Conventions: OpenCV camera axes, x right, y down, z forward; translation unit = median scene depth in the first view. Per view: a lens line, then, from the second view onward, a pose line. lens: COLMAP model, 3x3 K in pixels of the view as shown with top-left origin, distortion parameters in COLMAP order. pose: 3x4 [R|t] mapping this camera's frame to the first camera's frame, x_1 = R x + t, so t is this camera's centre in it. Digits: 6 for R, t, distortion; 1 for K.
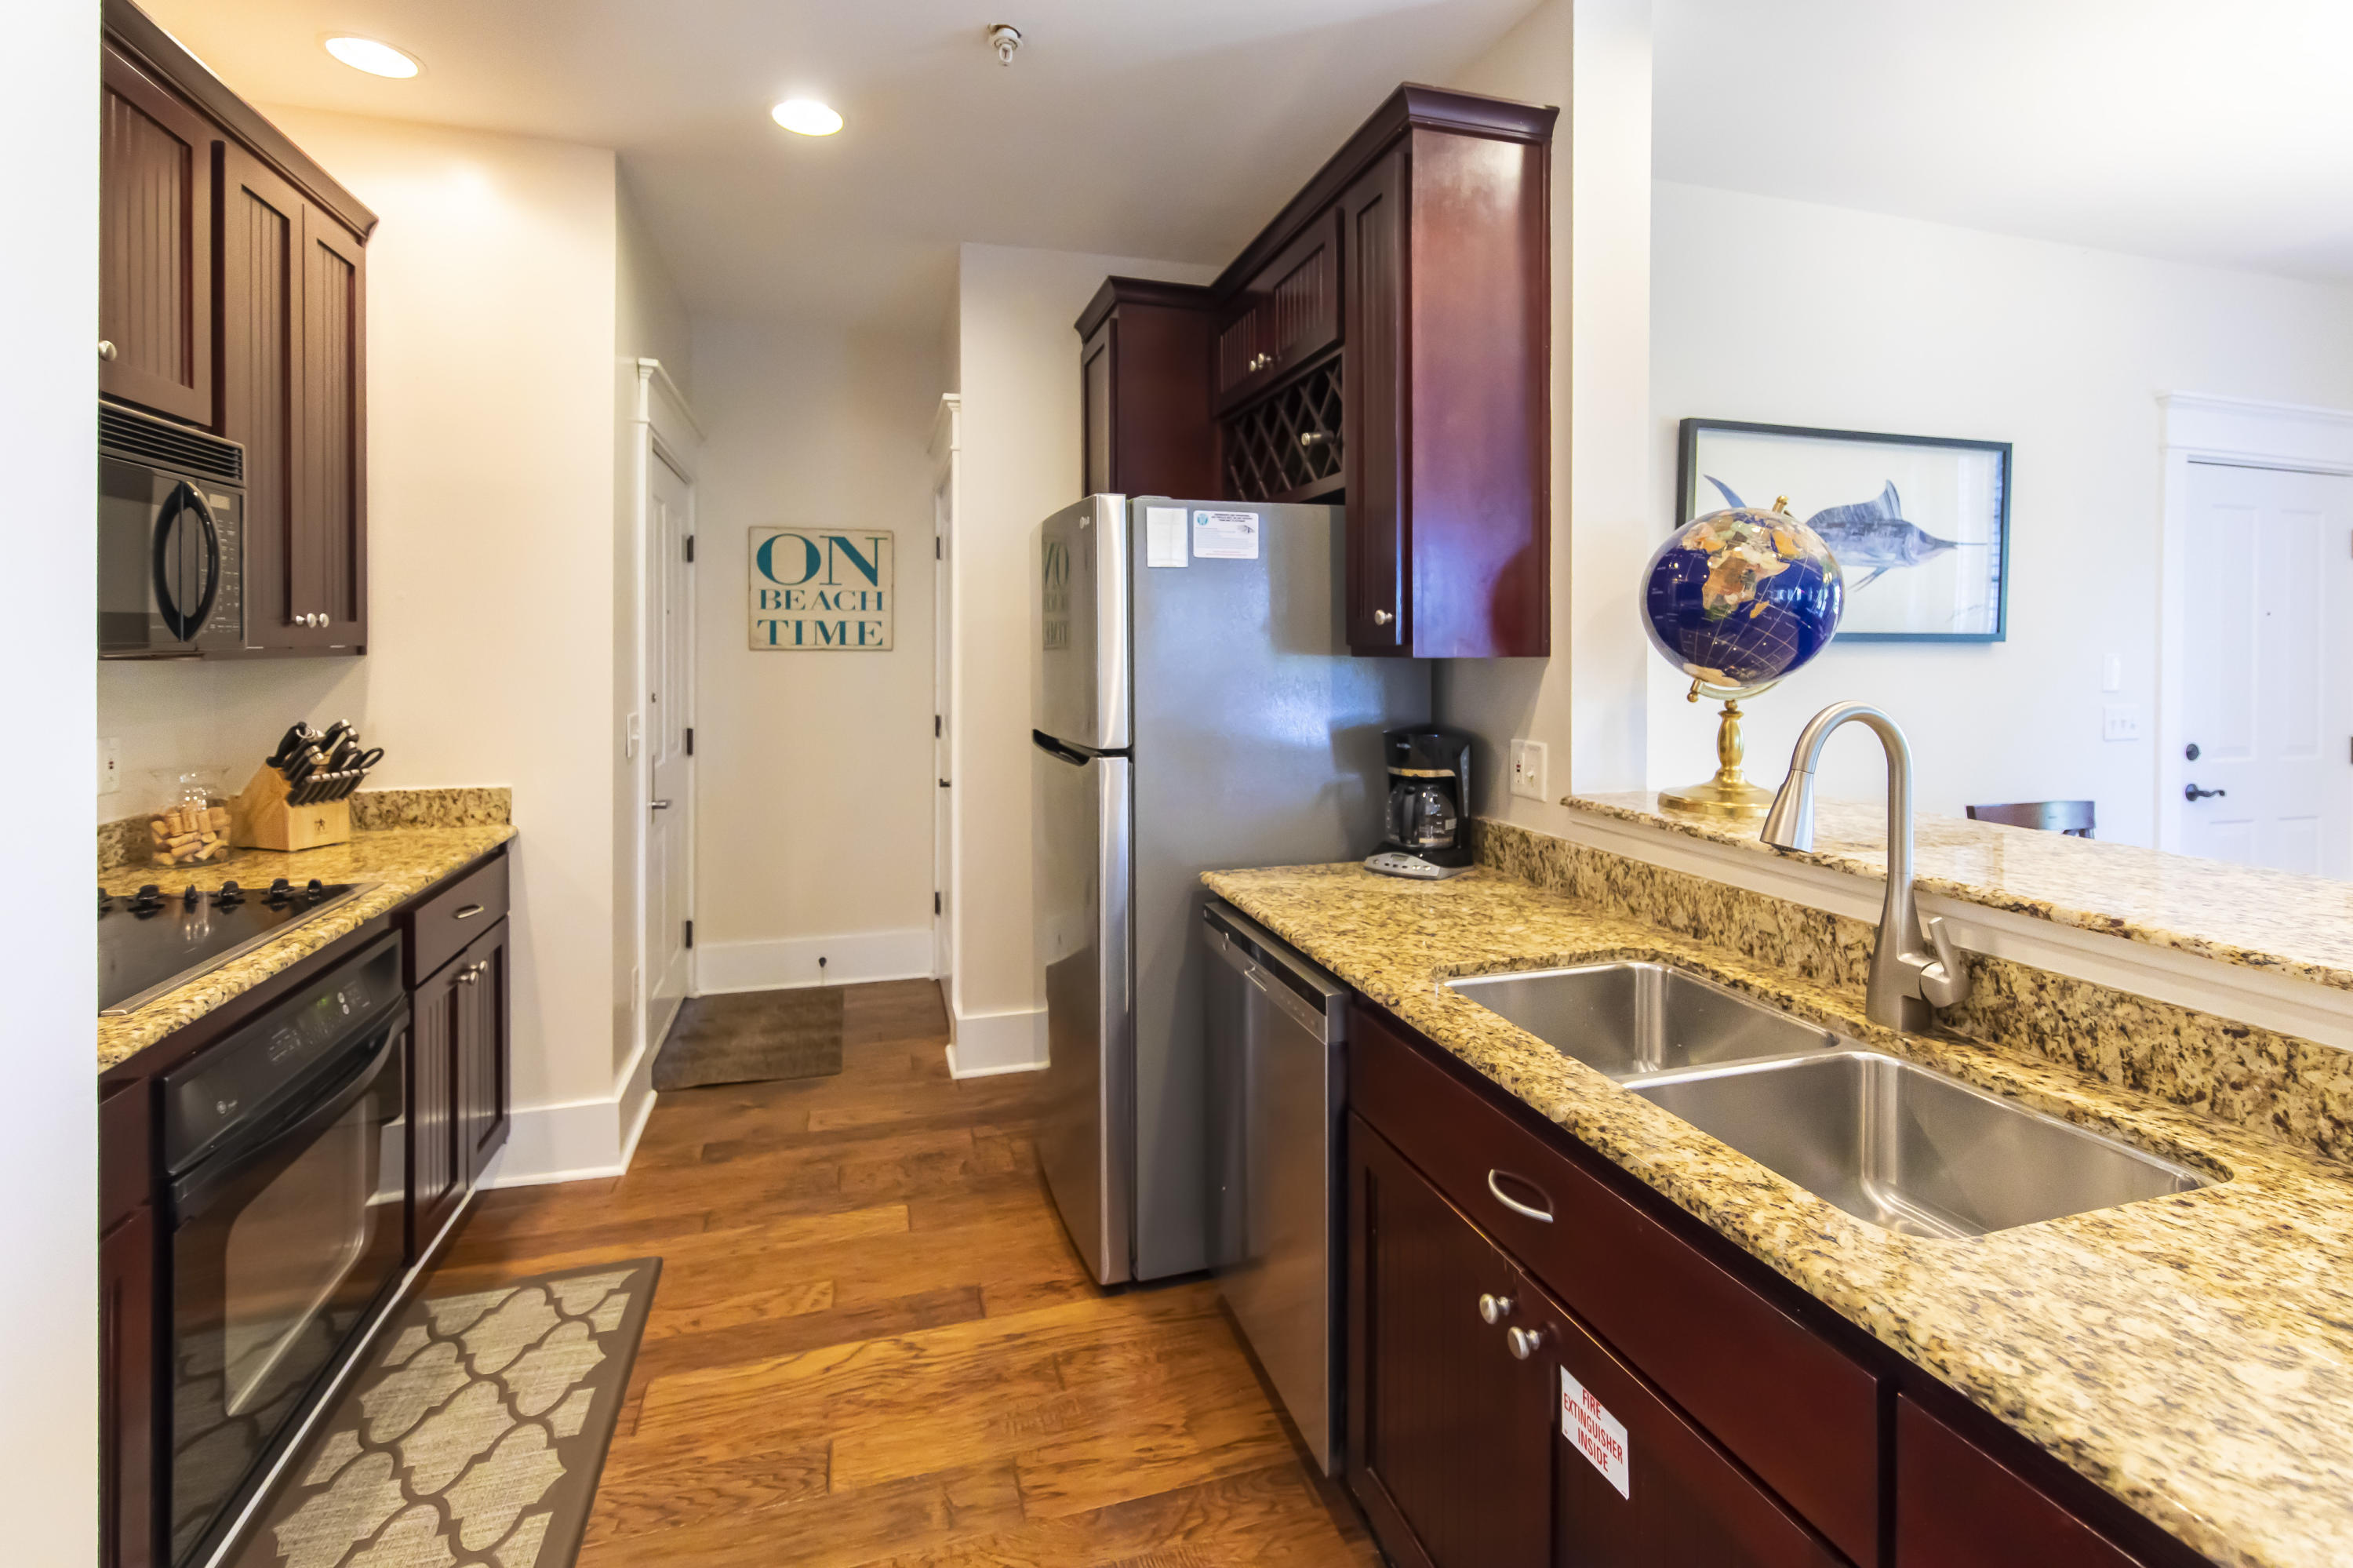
lens RADIAL K [[1092.0, 0, 1183.1], [0, 1092.0, 648.1], [0, 0, 1]] dist [0.005425, 0.000422]
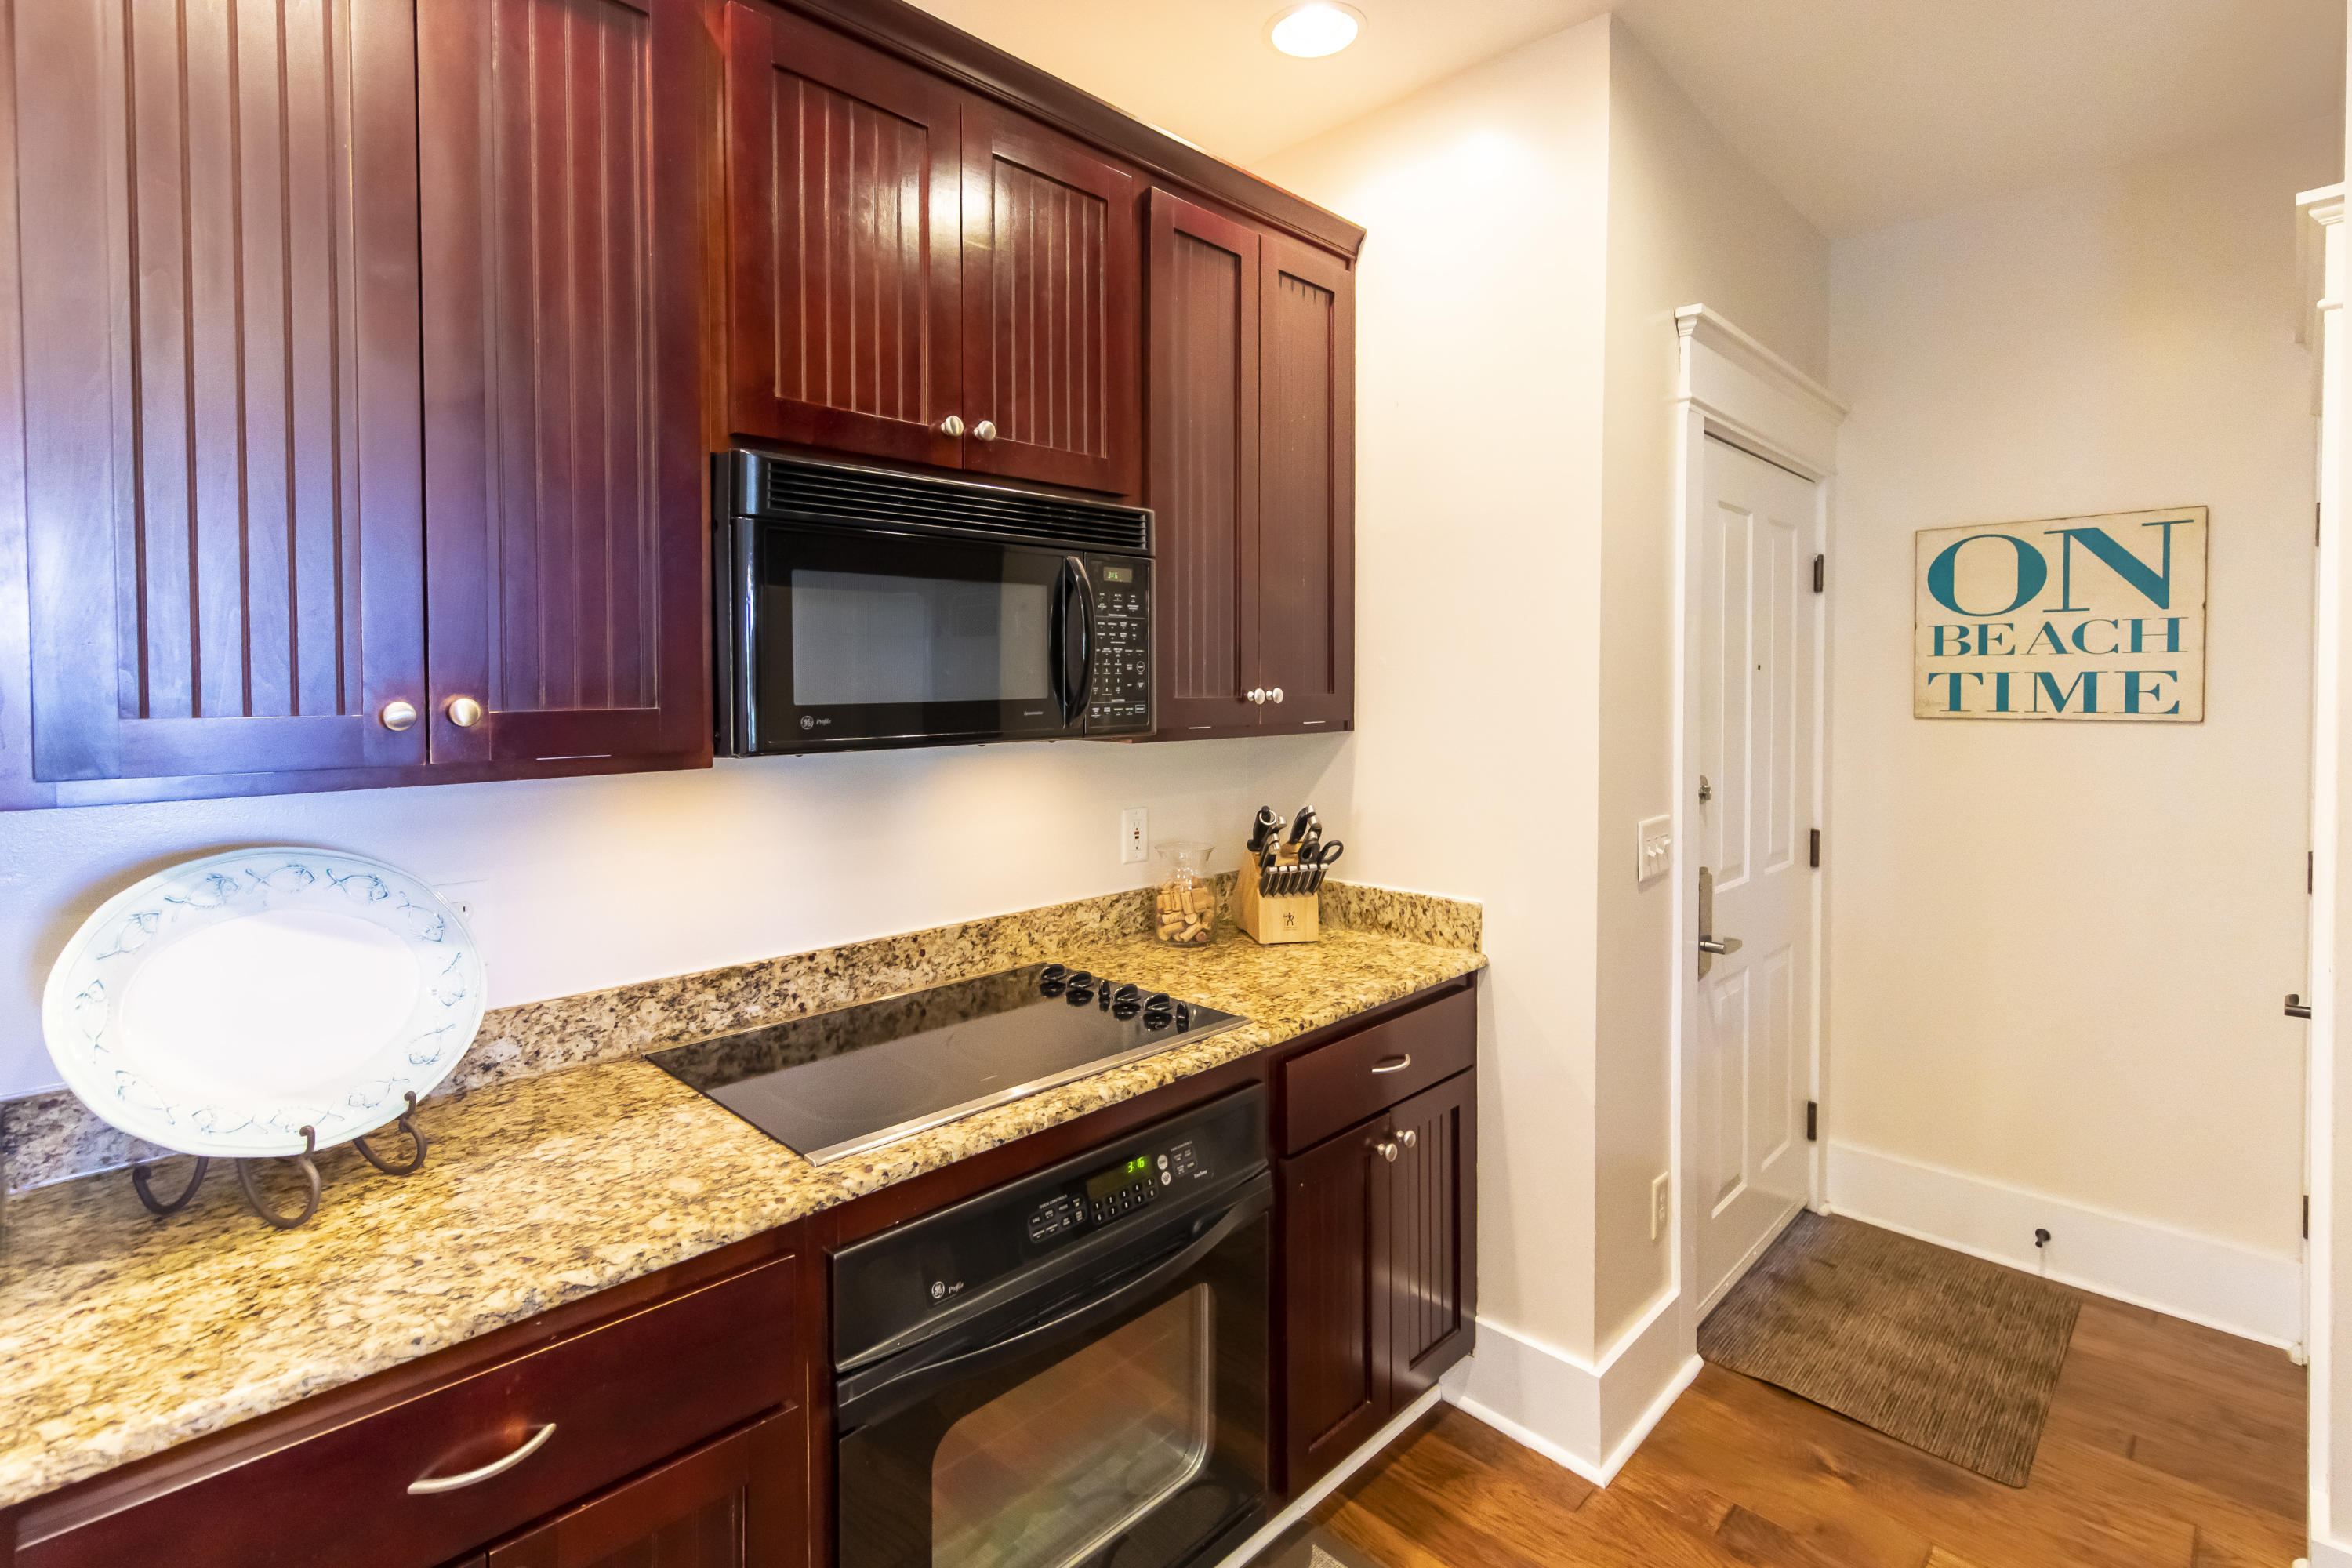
lens RADIAL K [[1091.5, 0, 1163.4], [0, 1091.5, 713.0], [0, 0, 1]] dist [0.005425, 0.000422]
pose [[0.462124, 0.012625, -0.886726, -0.030214], [0.004805, 0.999848, 0.016739, -0.022391], [0.886802, -0.011996, 0.461993, 0.430413]]
